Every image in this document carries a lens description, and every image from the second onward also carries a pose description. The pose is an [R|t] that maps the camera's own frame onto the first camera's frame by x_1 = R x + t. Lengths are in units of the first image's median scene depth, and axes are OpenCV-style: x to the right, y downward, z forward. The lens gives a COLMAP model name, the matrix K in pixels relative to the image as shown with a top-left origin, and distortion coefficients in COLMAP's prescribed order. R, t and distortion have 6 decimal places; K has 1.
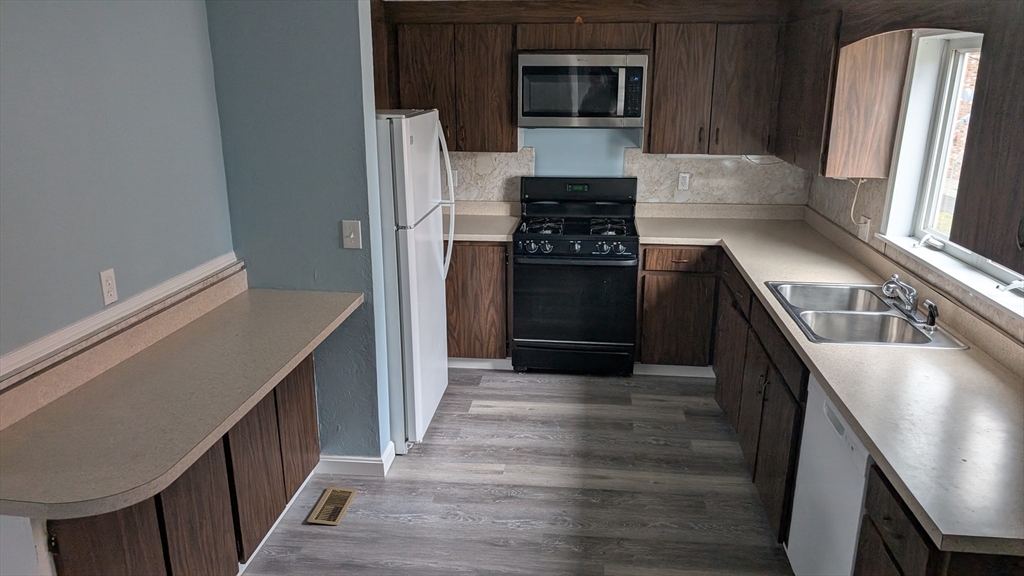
lens RADIAL K [[710.6, 0, 512.5], [0, 710.6, 304.1], [0, 0, 1]] dist [-0.049884, -0.003955]
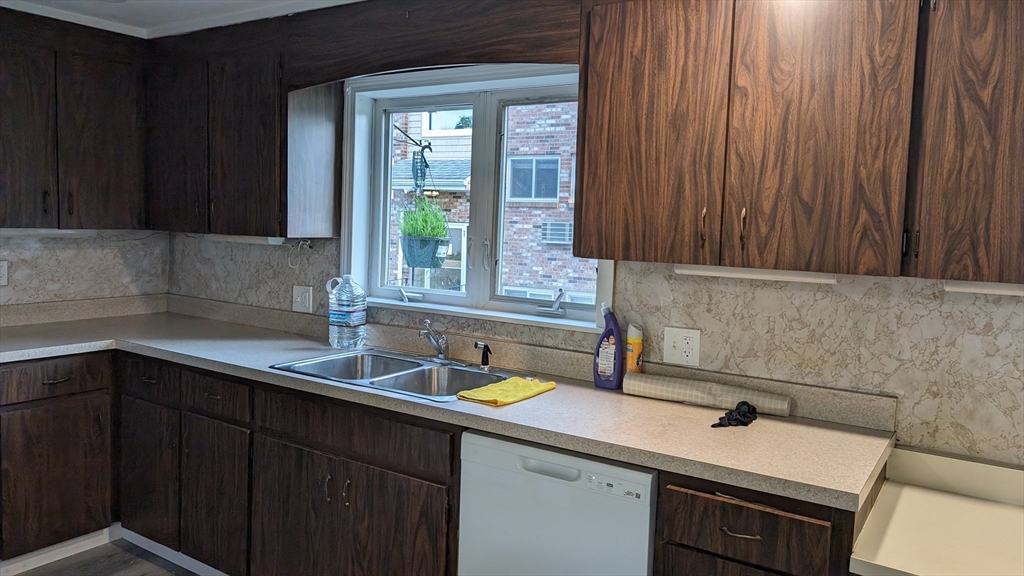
lens RADIAL K [[736.6, 0, 518.5], [0, 736.6, 283.2], [0, 0, 1]] dist [0.028241, -0.042624]
pose [[0.443288, -0.058664, 0.894458, -0.195254], [0.237044, 0.970005, -0.053859, -0.009202], [-0.864469, 0.235901, 0.443897, 0.293256]]
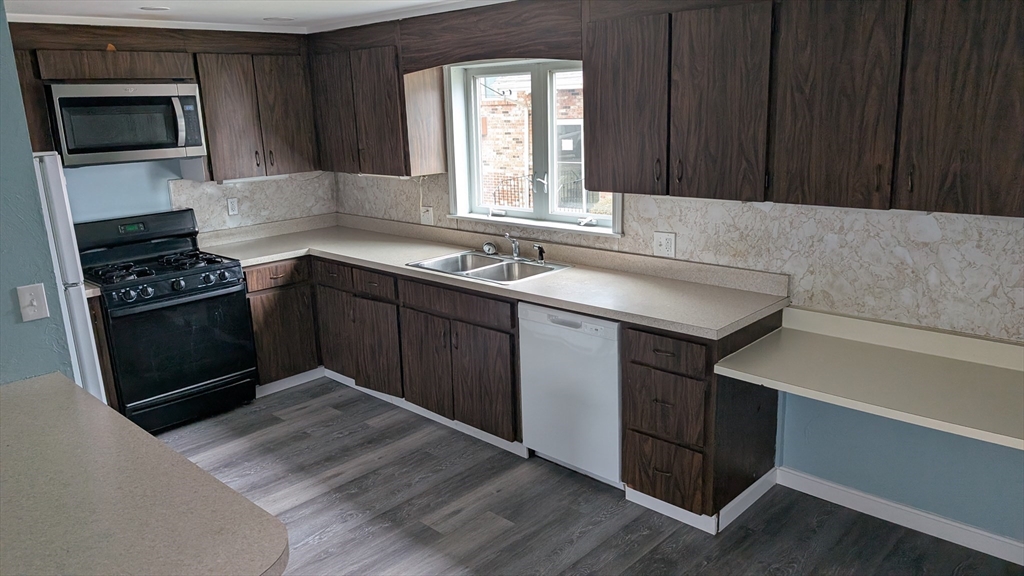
lens RADIAL K [[736.6, 0, 518.5], [0, 736.6, 283.2], [0, 0, 1]] dist [0.028241, -0.042624]
pose [[0.600022, -0.208885, 0.772231, -0.405152], [0.272864, 0.960860, 0.047893, -0.006451], [-0.752010, 0.181977, 0.633534, 0.039196]]
